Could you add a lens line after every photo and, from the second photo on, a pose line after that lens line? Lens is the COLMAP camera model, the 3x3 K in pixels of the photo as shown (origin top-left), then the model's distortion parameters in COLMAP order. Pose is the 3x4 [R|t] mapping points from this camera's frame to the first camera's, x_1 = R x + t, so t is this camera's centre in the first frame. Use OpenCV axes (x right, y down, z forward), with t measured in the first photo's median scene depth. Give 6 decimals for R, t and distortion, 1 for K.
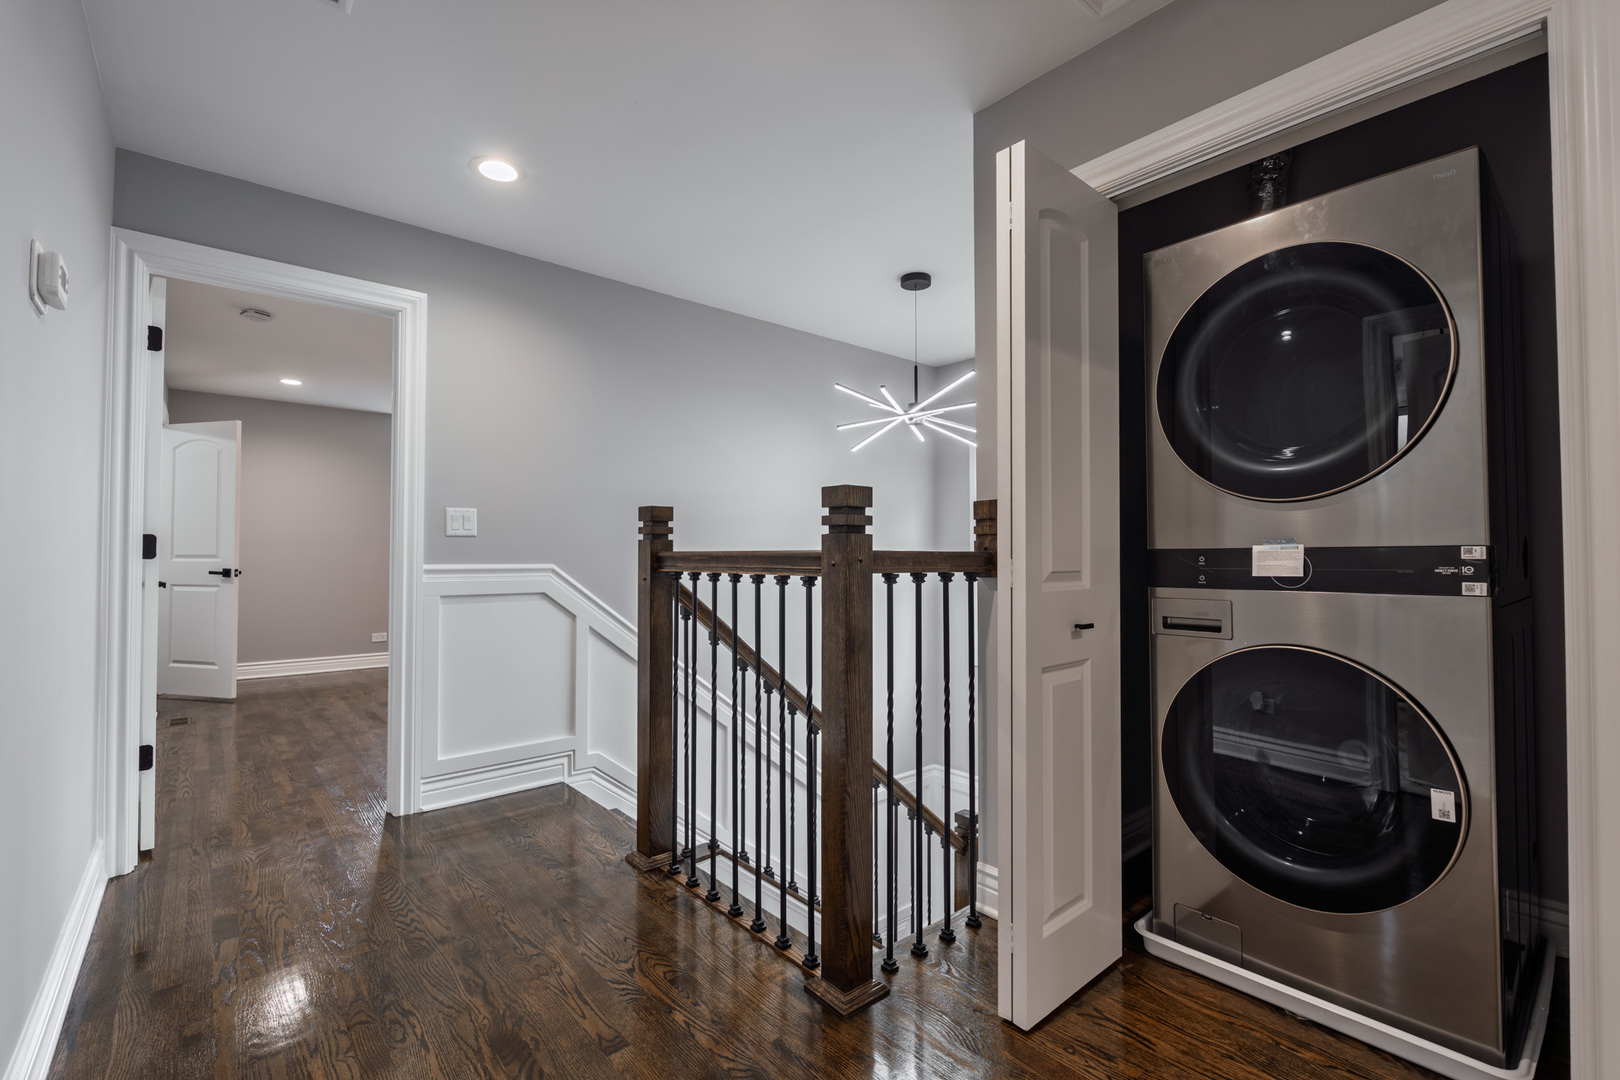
lens RADIAL K [[709.4, 0, 810.0], [0, 709.4, 540.0], [0, 0, 1]] dist [-0.000468, 0.000050]
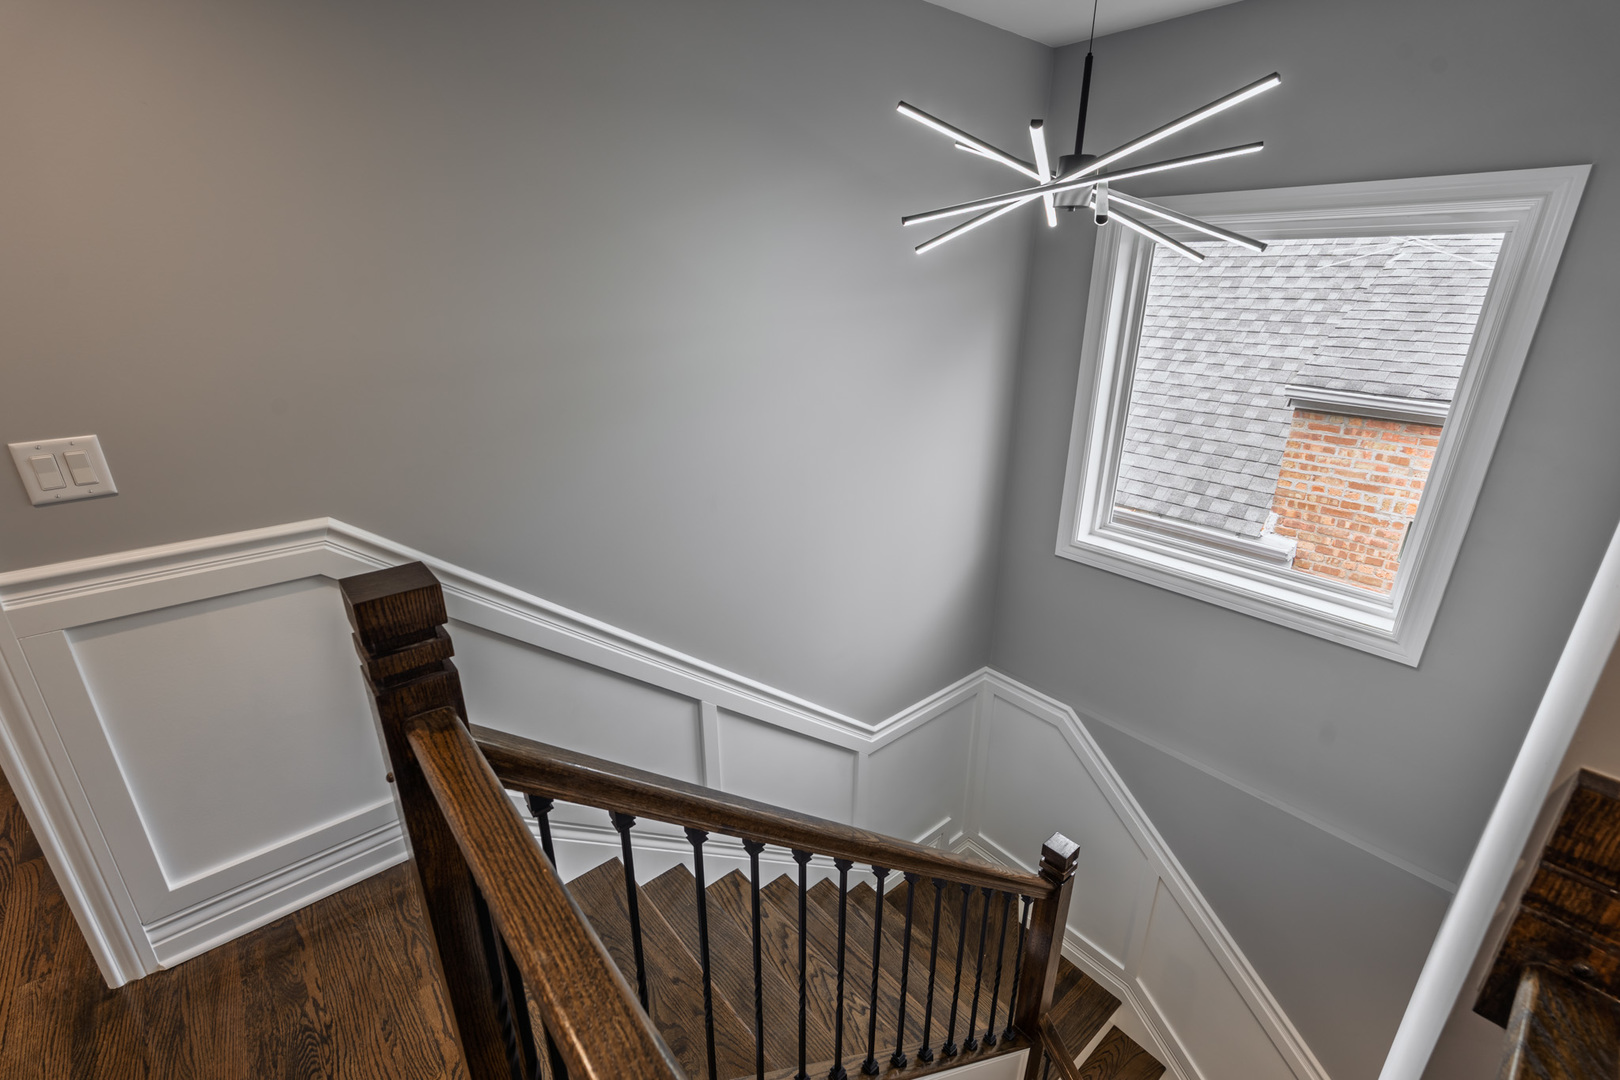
lens RADIAL K [[707.2, 0, 810.0], [0, 707.2, 540.0], [0, 0, 1]] dist [-0.004185, 0.000358]
pose [[0.999914, 0.008776, -0.009751, -0.012480], [-0.004562, 0.929496, 0.368803, -0.150279], [0.012301, -0.368727, 0.929456, 0.569743]]
